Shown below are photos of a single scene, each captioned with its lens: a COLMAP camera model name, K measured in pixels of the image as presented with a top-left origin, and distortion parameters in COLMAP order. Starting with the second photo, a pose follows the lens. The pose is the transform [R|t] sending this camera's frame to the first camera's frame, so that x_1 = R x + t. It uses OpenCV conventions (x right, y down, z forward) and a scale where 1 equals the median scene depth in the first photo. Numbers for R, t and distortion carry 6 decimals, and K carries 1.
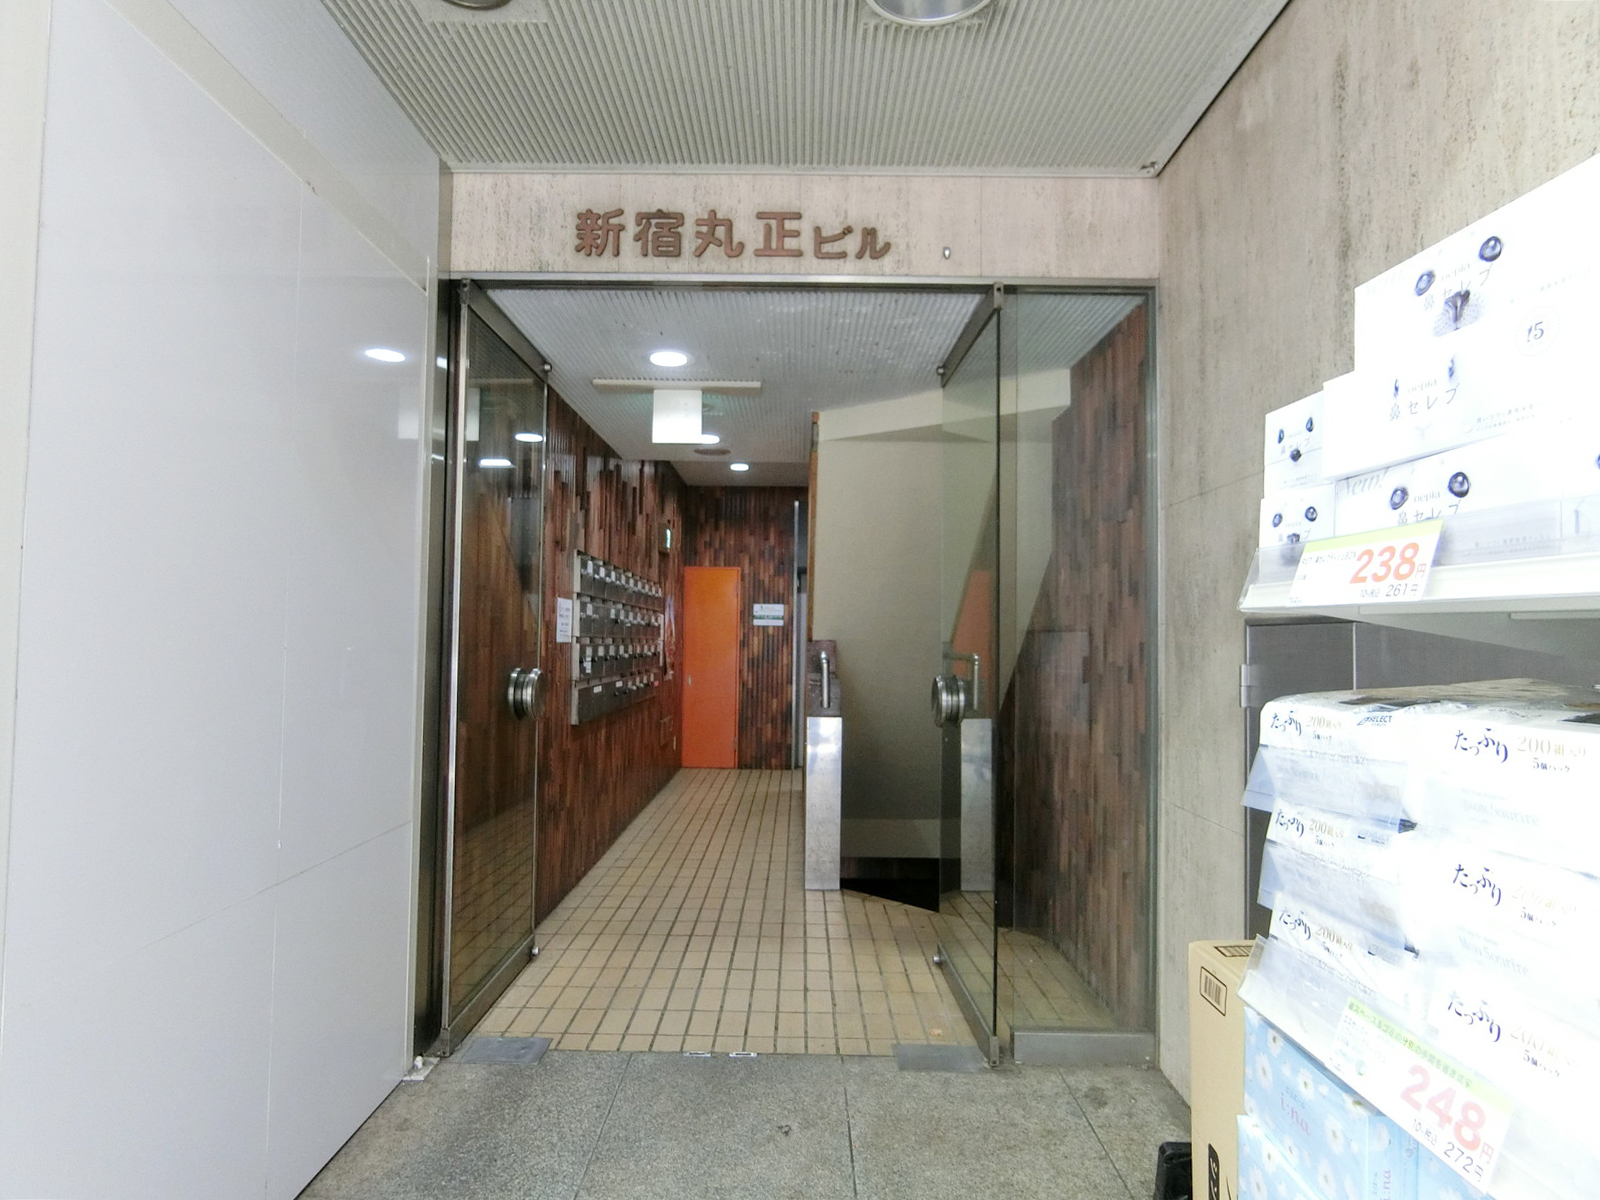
lens RADIAL K [[968.0, 0, 799.5], [0, 968.0, 600.2], [0, 0, 1]] dist [-0.002175, 0.000036]
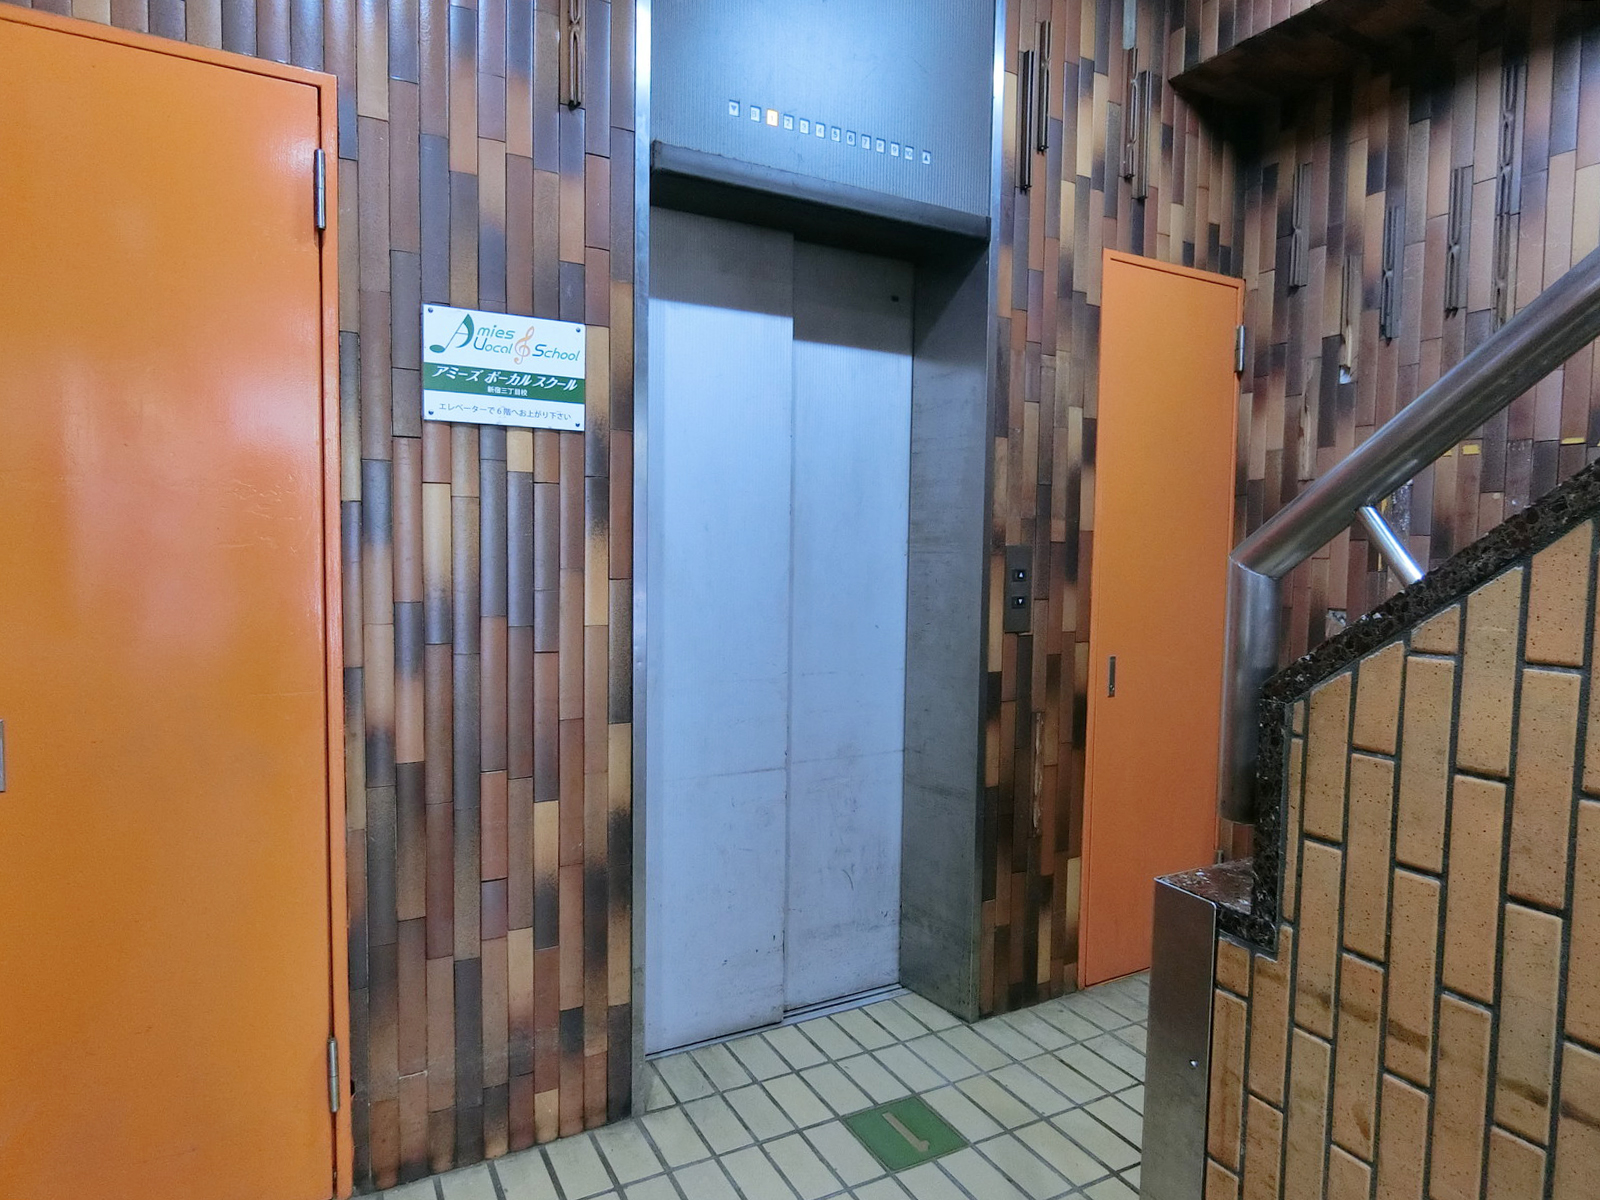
lens RADIAL K [[968.0, 0, 801.9], [0, 968.0, 597.5], [0, 0, 1]] dist [-0.002175, 0.000036]
pose [[0.877866, -0.032379, 0.477810, -0.072951], [-0.018587, 0.994657, 0.101552, 0.038840], [-0.478545, -0.098030, 0.872574, 0.804191]]
